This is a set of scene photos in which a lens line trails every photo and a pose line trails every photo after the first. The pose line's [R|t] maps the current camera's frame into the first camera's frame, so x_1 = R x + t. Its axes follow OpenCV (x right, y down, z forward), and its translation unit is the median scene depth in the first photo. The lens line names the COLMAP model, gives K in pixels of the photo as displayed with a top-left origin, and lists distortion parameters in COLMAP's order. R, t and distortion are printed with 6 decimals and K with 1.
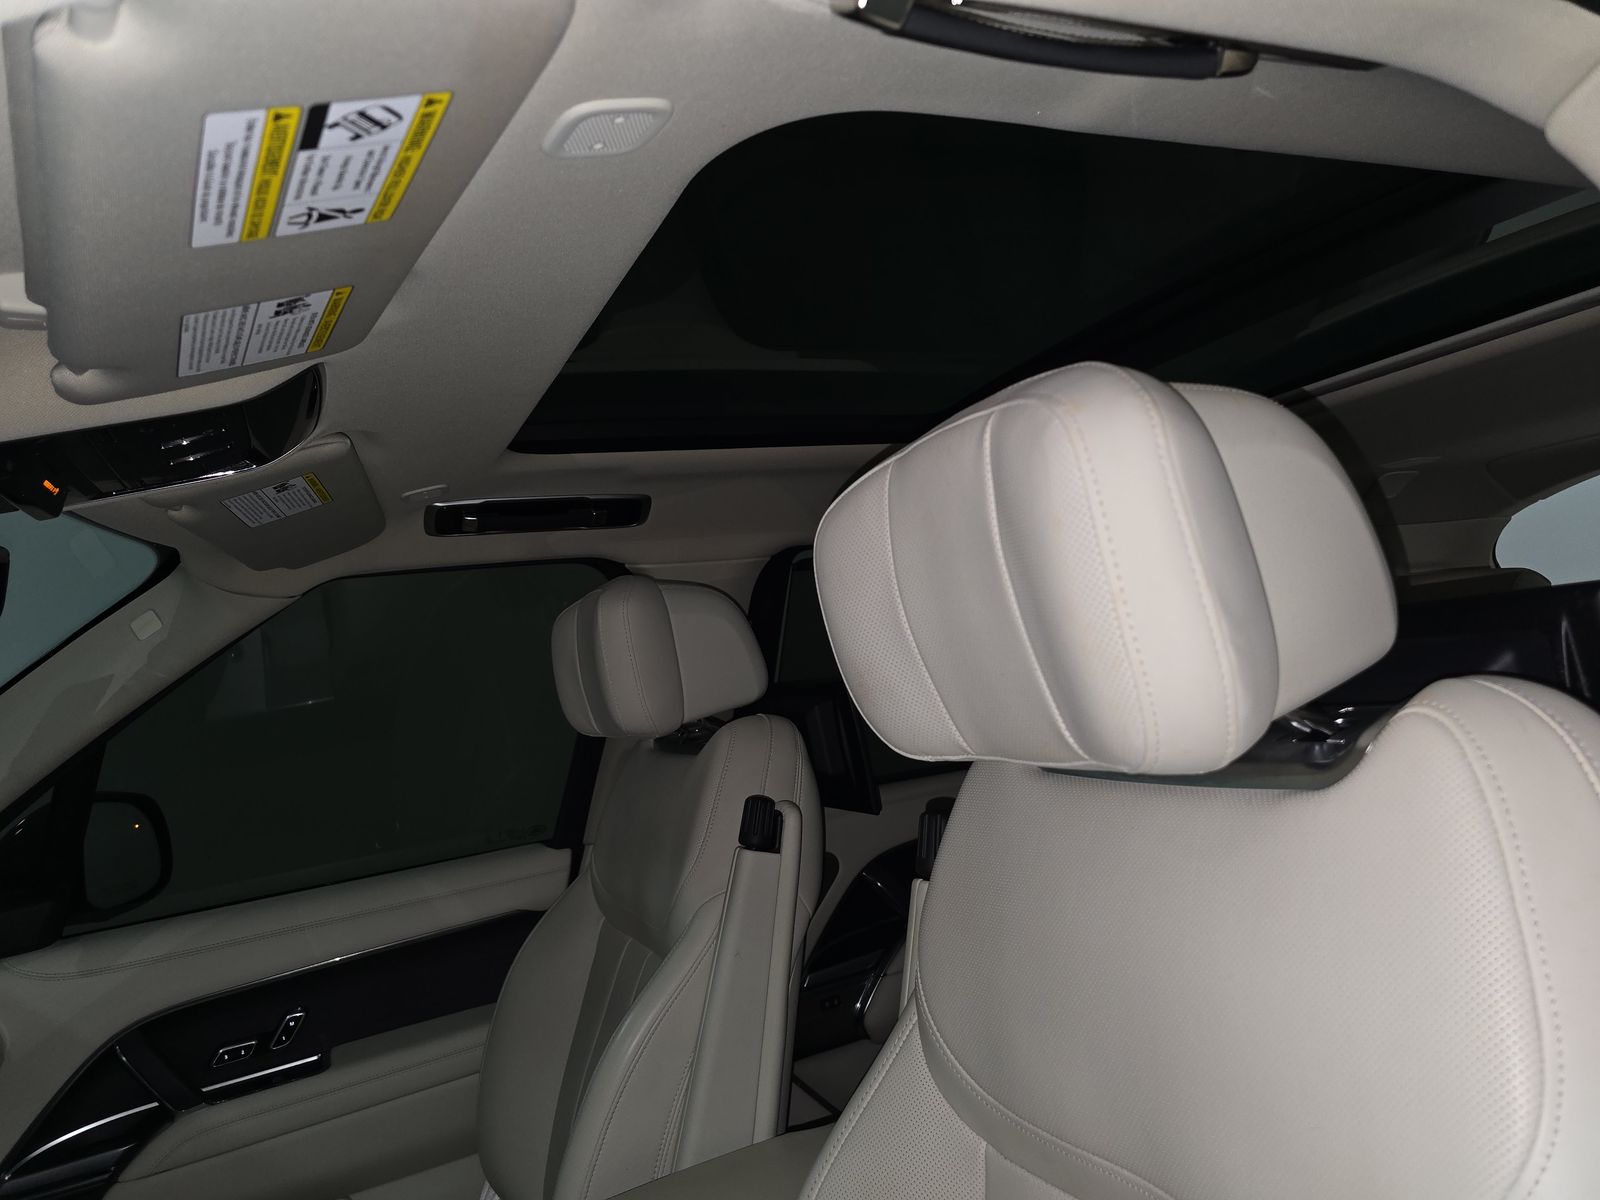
lens RADIAL K [[1094.9, 0, 802.6], [0, 1094.9, 608.3], [0, 0, 1]] dist [0.005066, 0.002157]
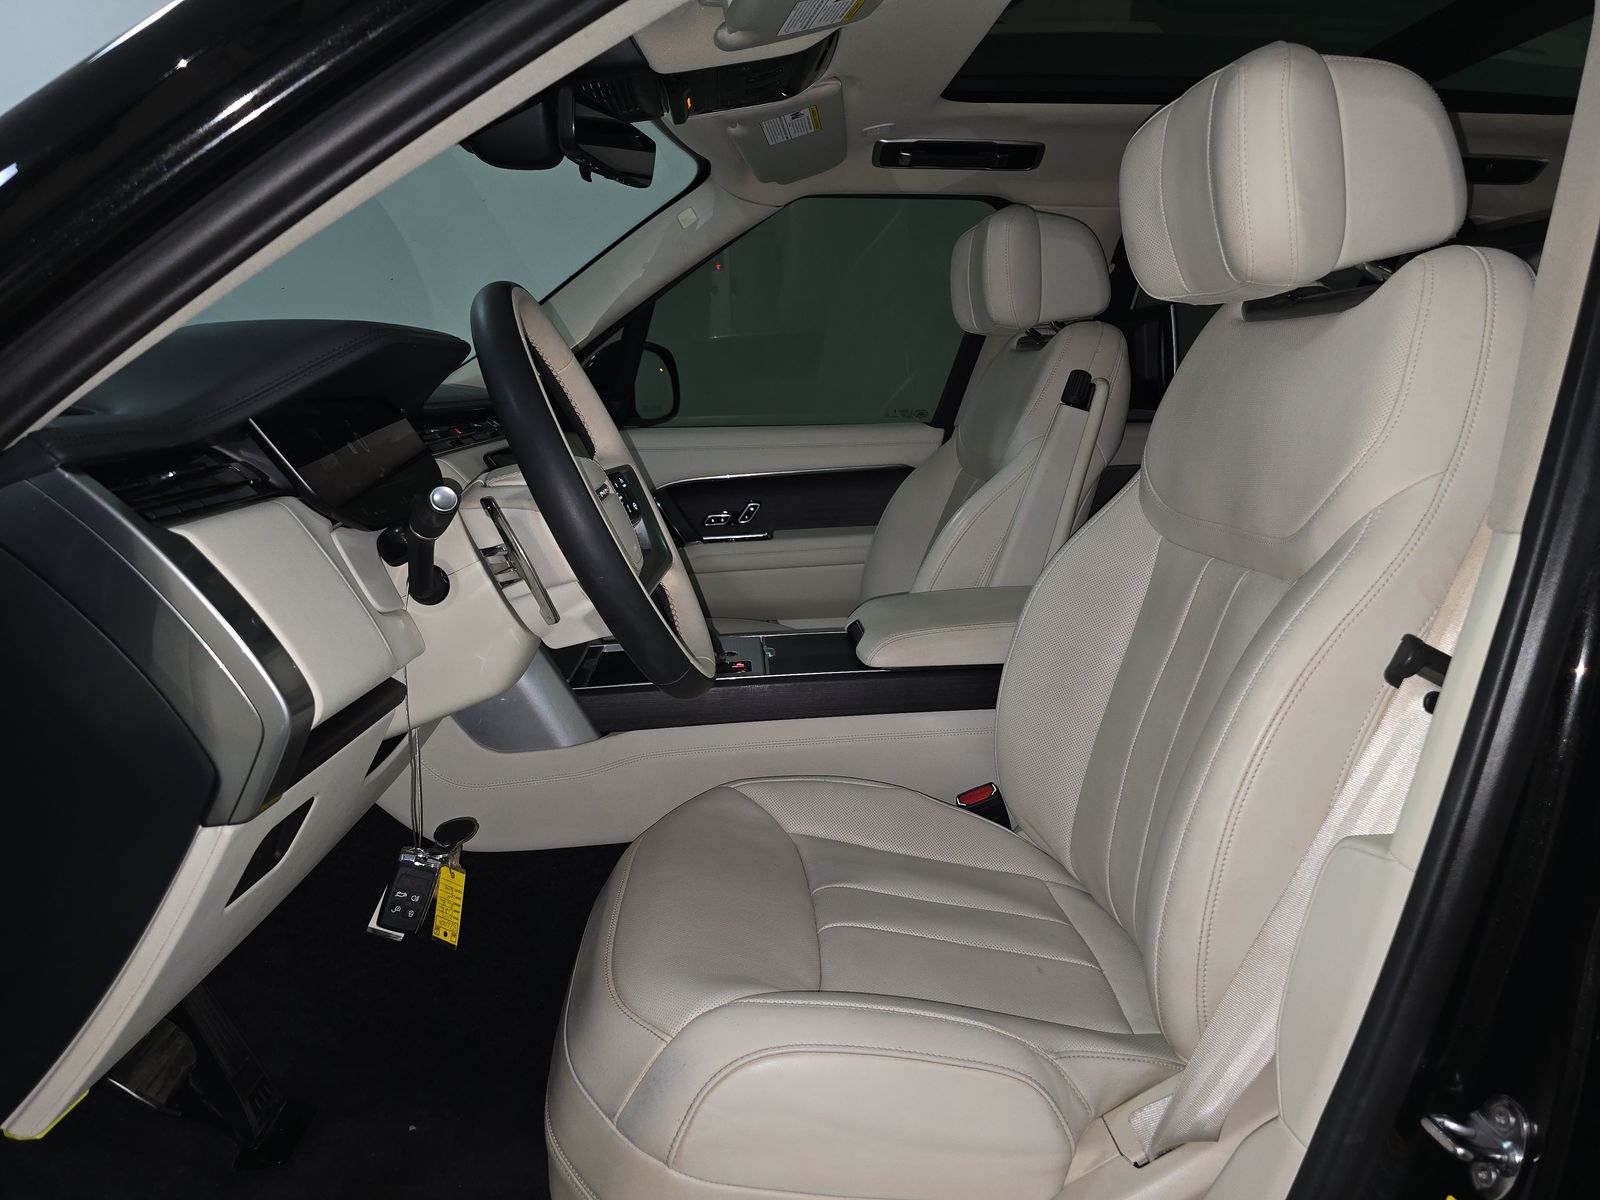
lens RADIAL K [[1079.2, 0, 815.8], [0, 1079.2, 601.4], [0, 0, 1]] dist [0.062034, -0.054700]
pose [[0.936740, 0.181998, -0.298989, 0.098179], [-0.095059, 0.954364, 0.283113, 0.079119], [0.336870, -0.236782, 0.911292, -0.408512]]
